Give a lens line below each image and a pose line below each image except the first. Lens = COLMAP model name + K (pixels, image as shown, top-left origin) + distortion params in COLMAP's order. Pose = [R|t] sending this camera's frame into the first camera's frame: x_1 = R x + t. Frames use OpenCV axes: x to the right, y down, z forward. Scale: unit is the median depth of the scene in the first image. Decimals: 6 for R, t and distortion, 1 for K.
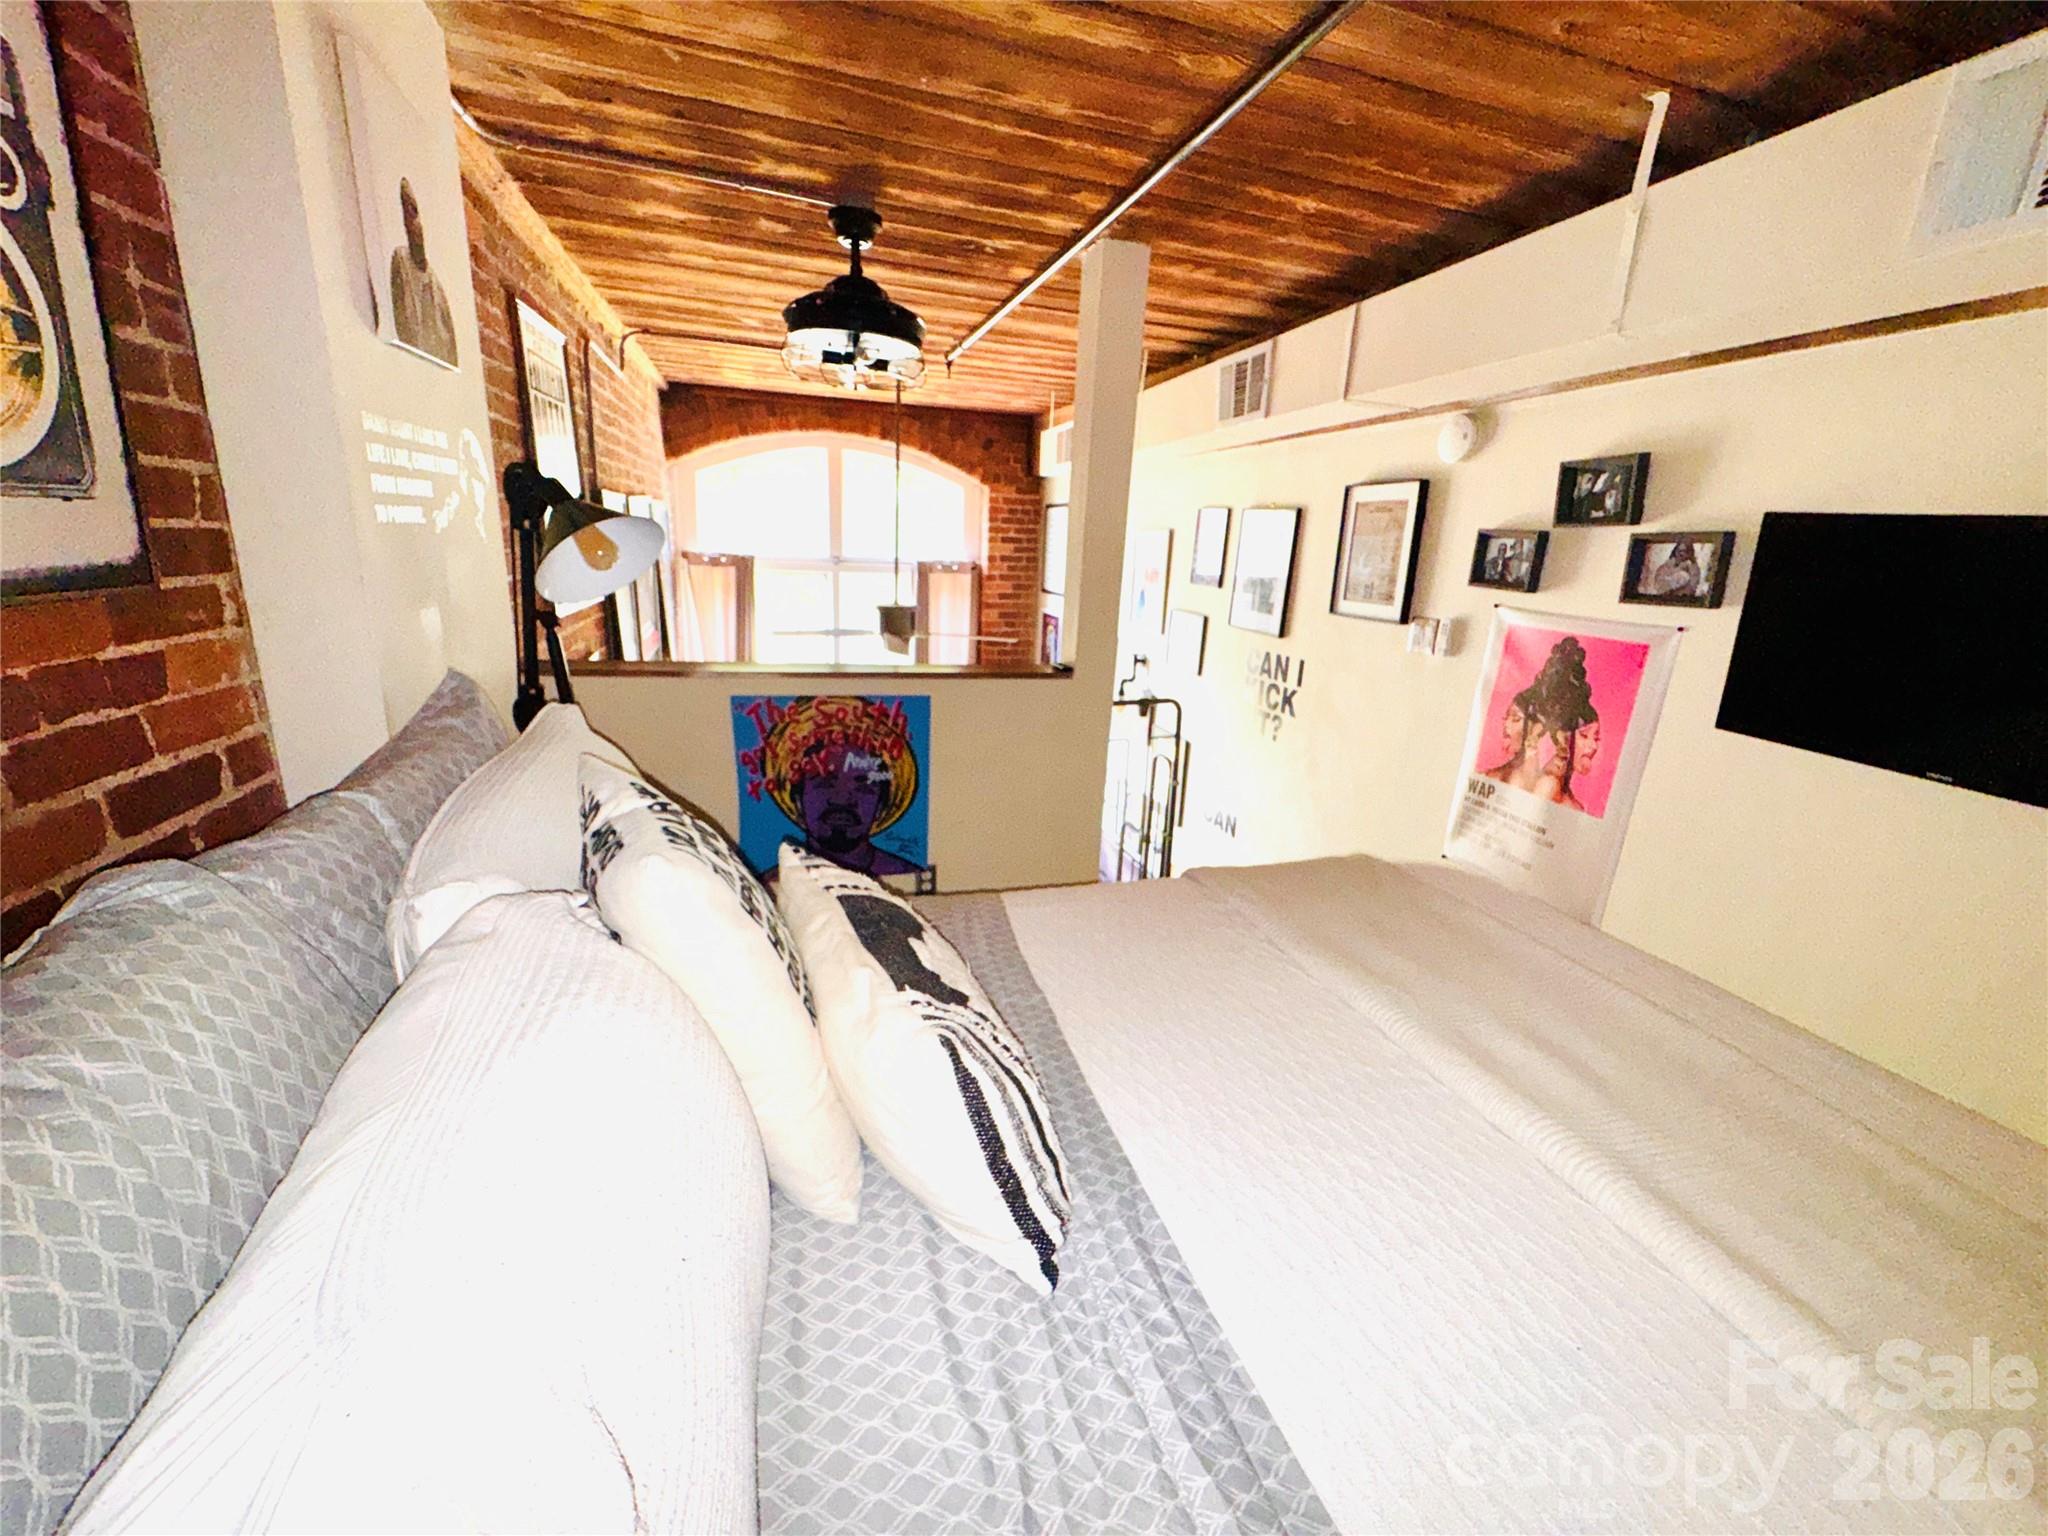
lens RADIAL K [[813.6, 0, 1025.2], [0, 813.6, 772.0], [0, 0, 1]] dist [-0.002472, 0.000215]
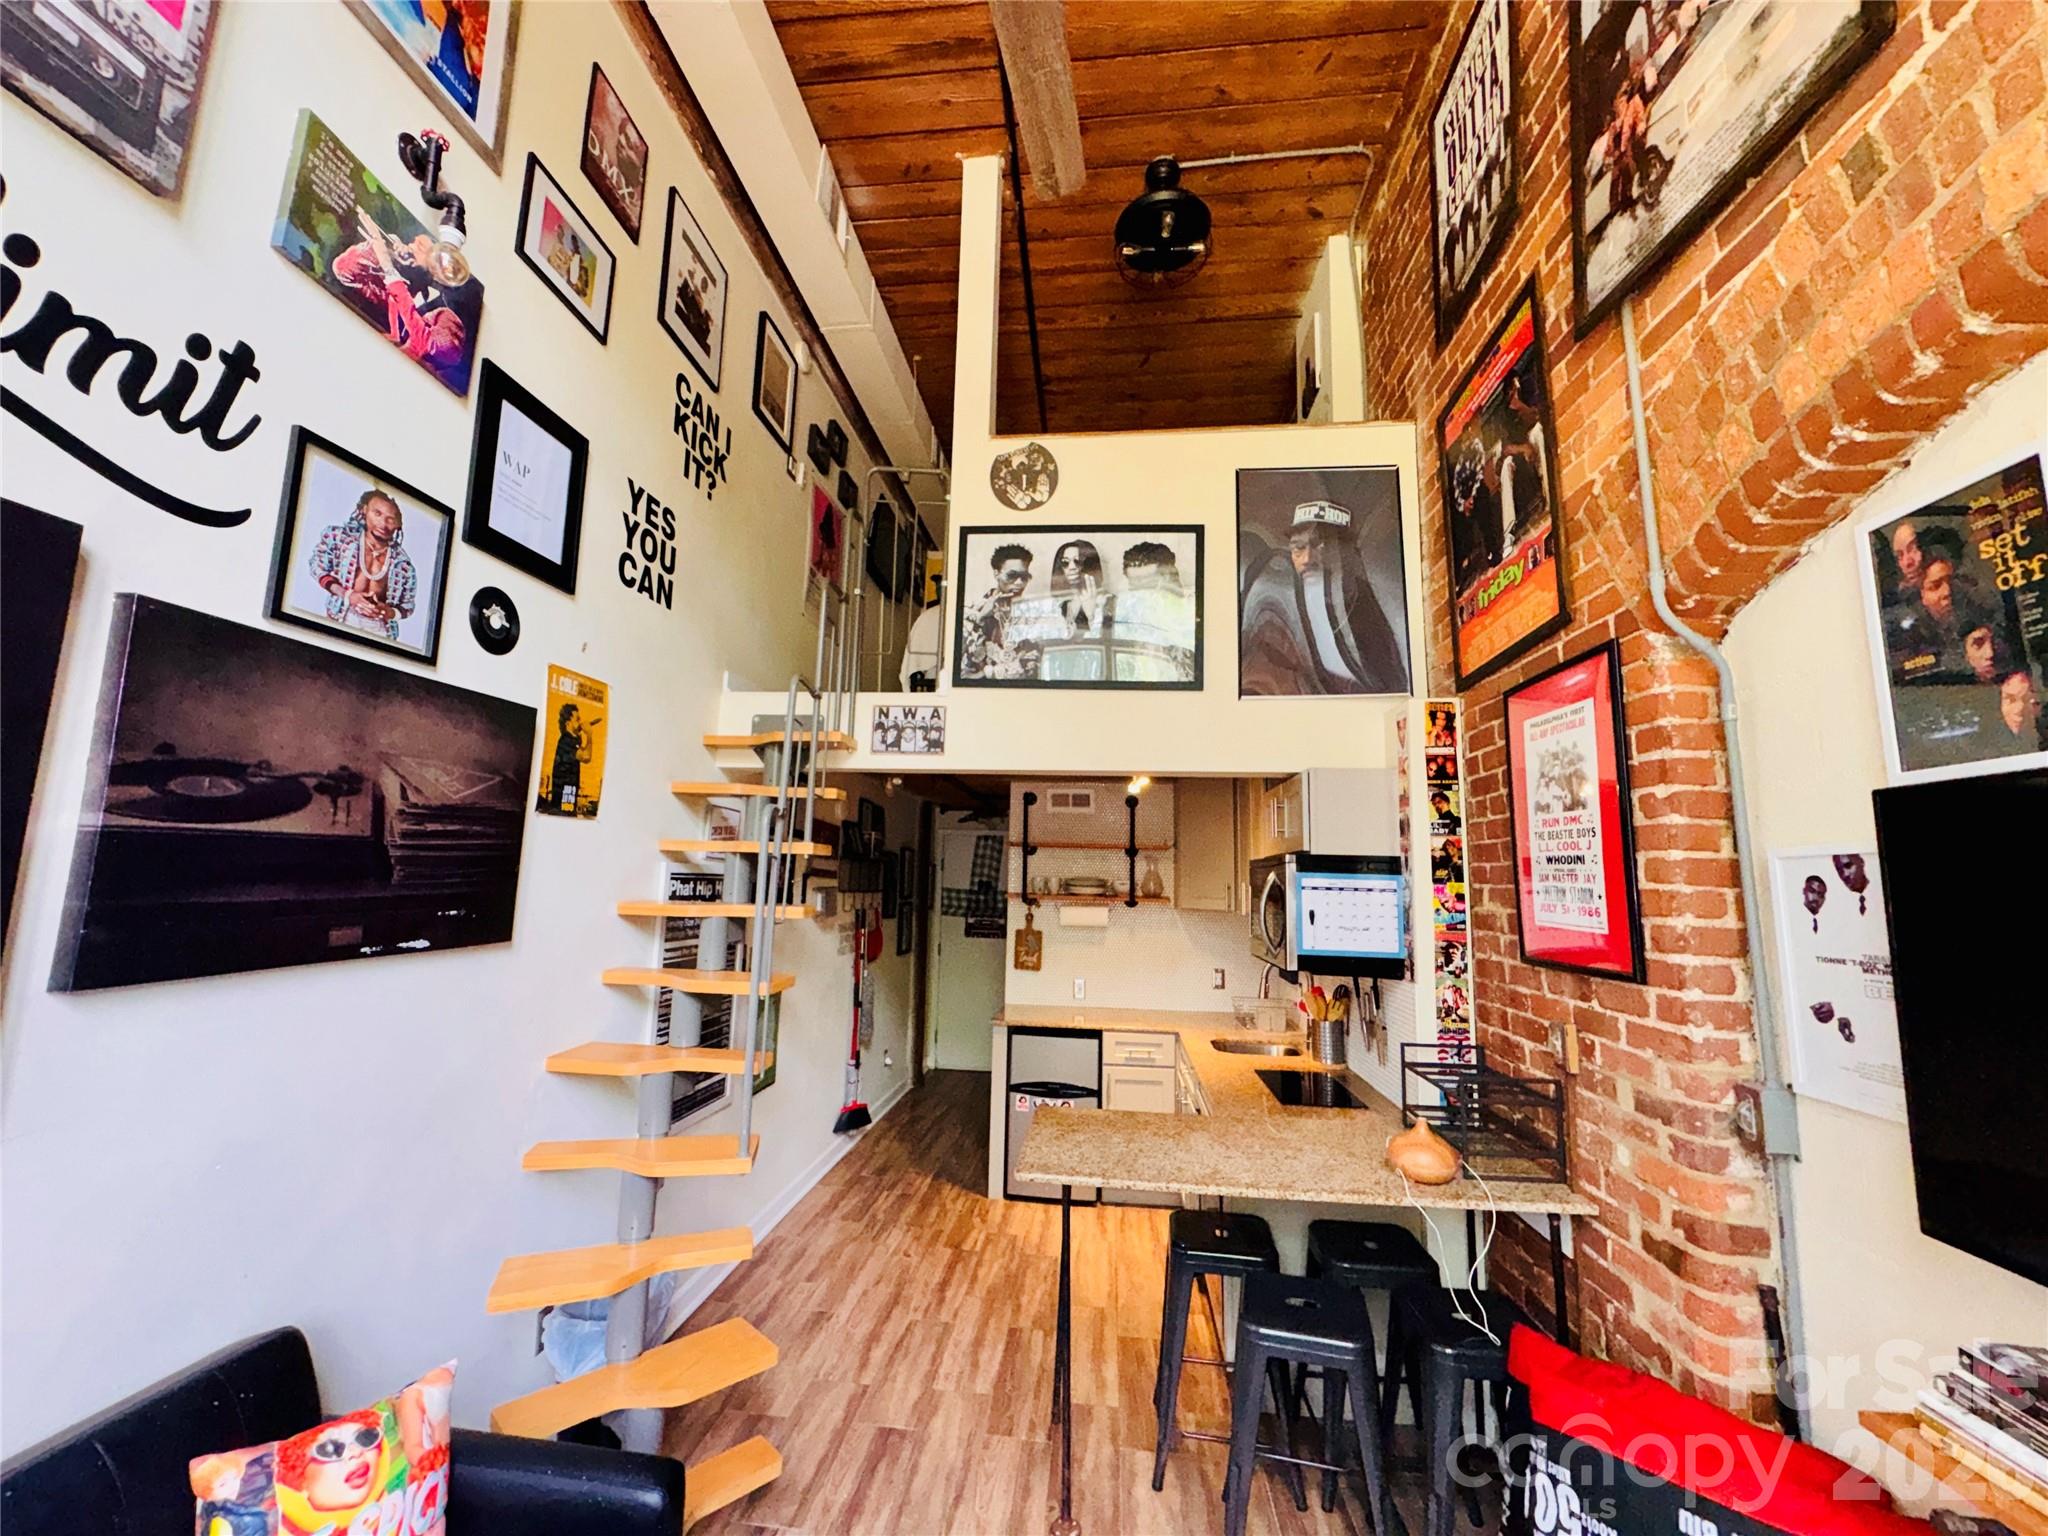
lens RADIAL K [[813.6, 0, 1025.8], [0, 813.6, 770.1], [0, 0, 1]] dist [-0.002472, 0.000215]
pose [[-0.926001, -0.020744, 0.376951, -0.573492], [0.035375, 0.989328, 0.141343, 0.223303], [-0.375861, 0.144218, -0.915385, 2.647736]]
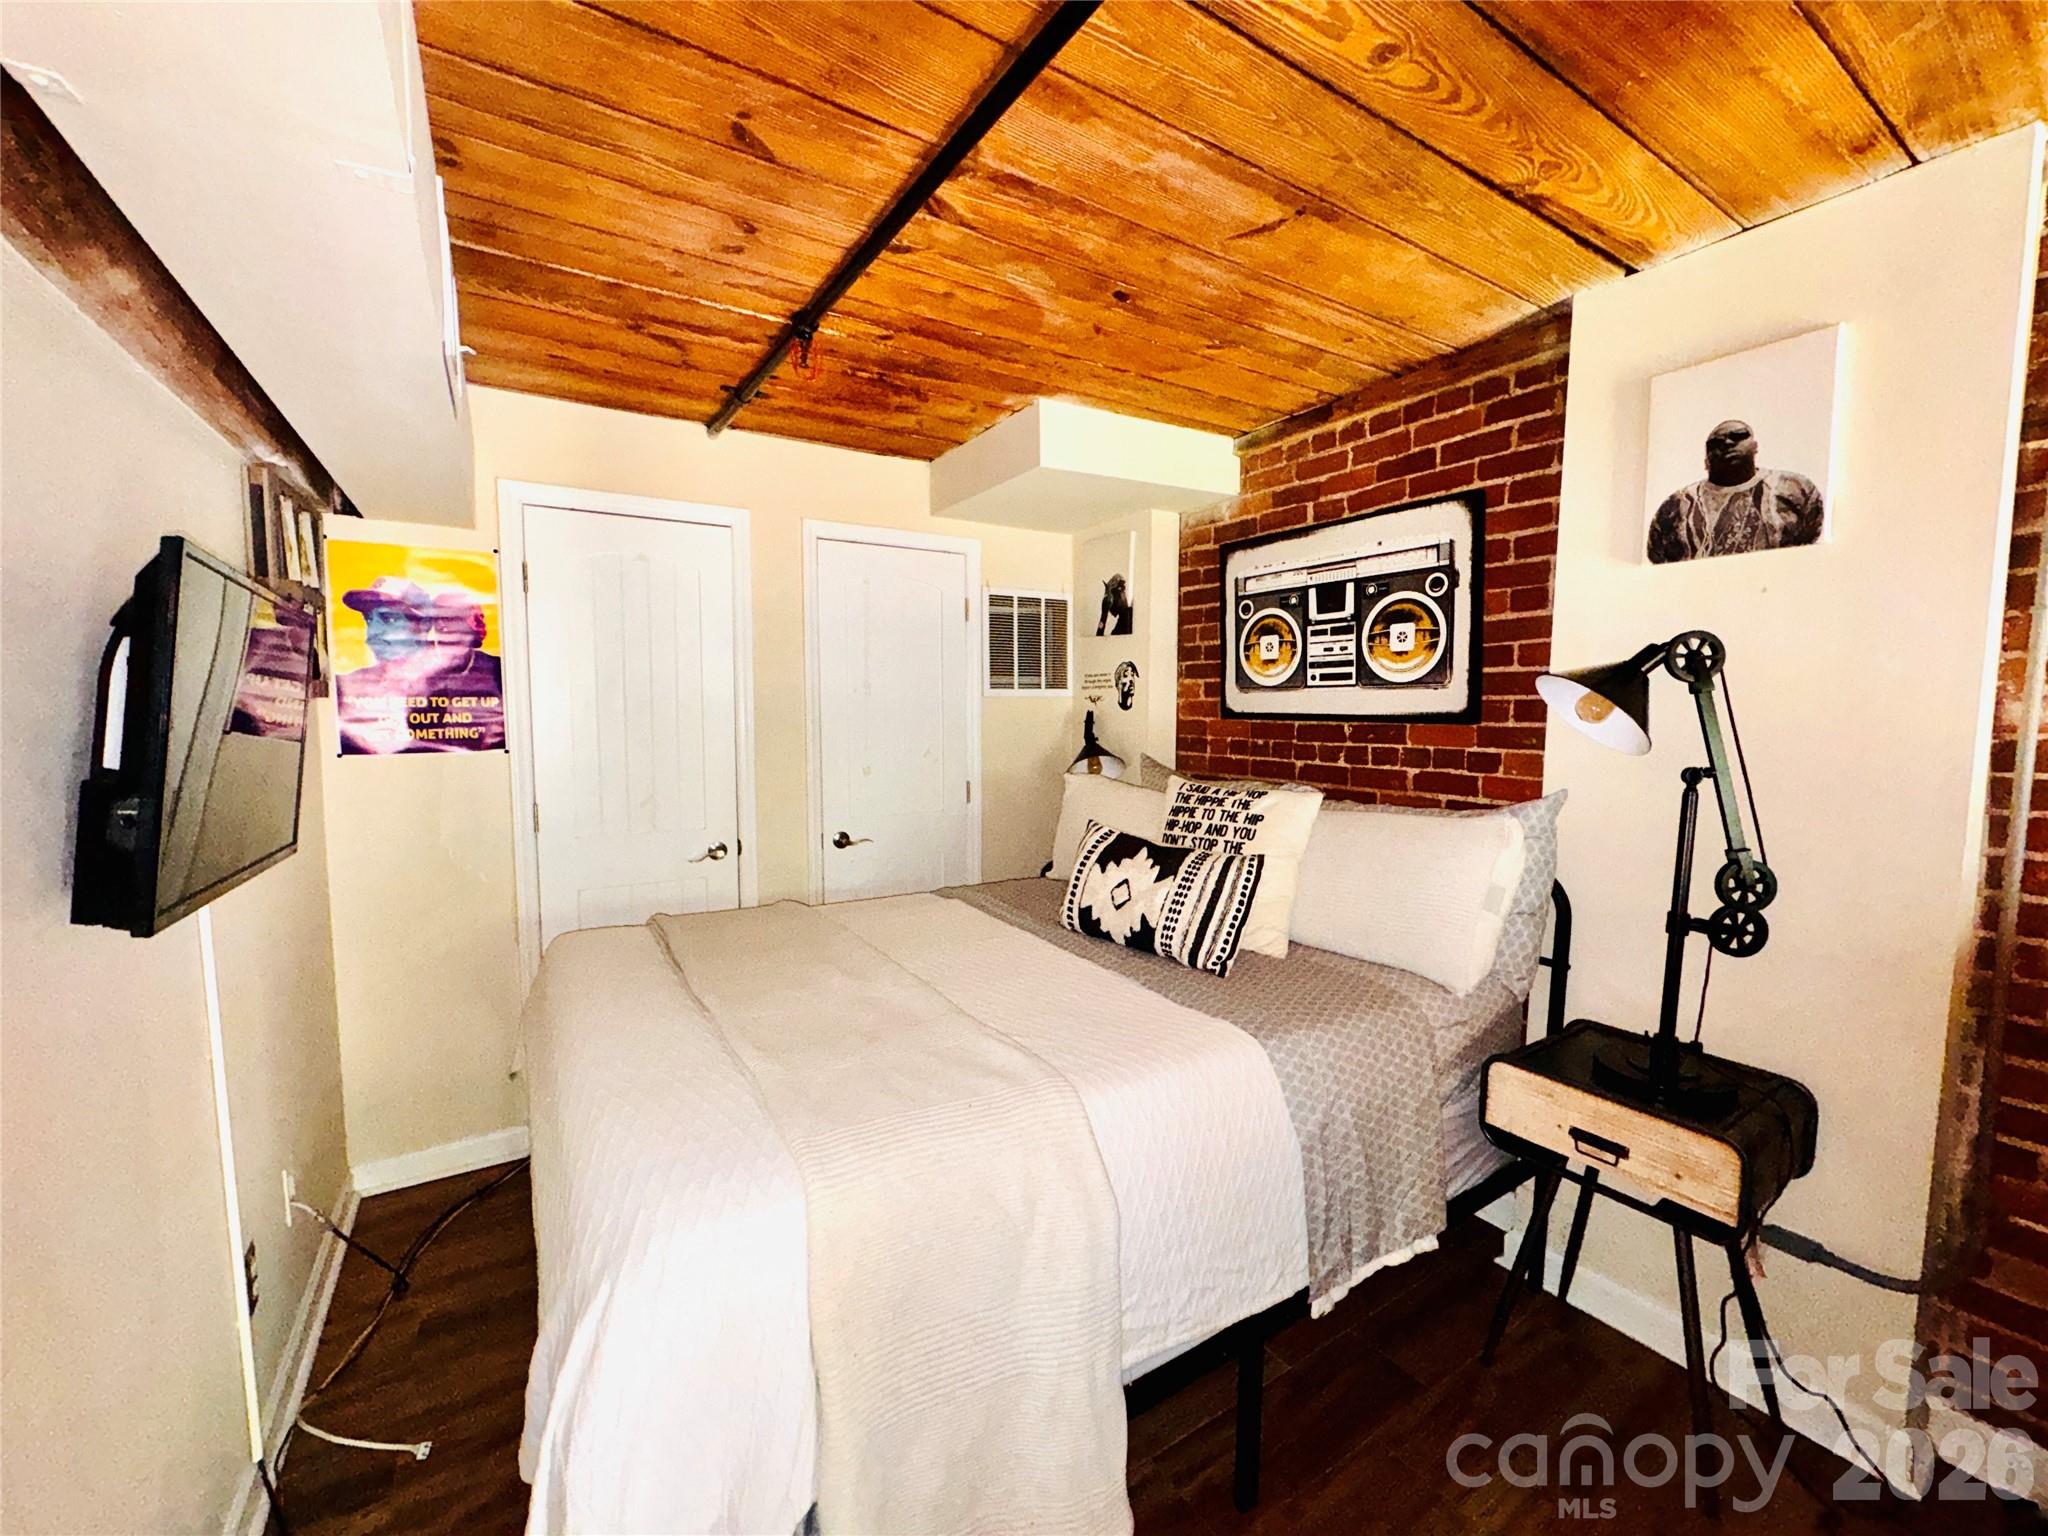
lens RADIAL K [[823.1, 0, 1020.7], [0, 823.1, 776.9], [0, 0, 1]] dist [-0.004220, -0.000167]
pose [[-0.959809, -0.026788, -0.279373, 0.343942], [-0.122981, 0.934919, 0.332868, -0.288531], [0.252274, 0.353848, -0.900638, 1.161370]]
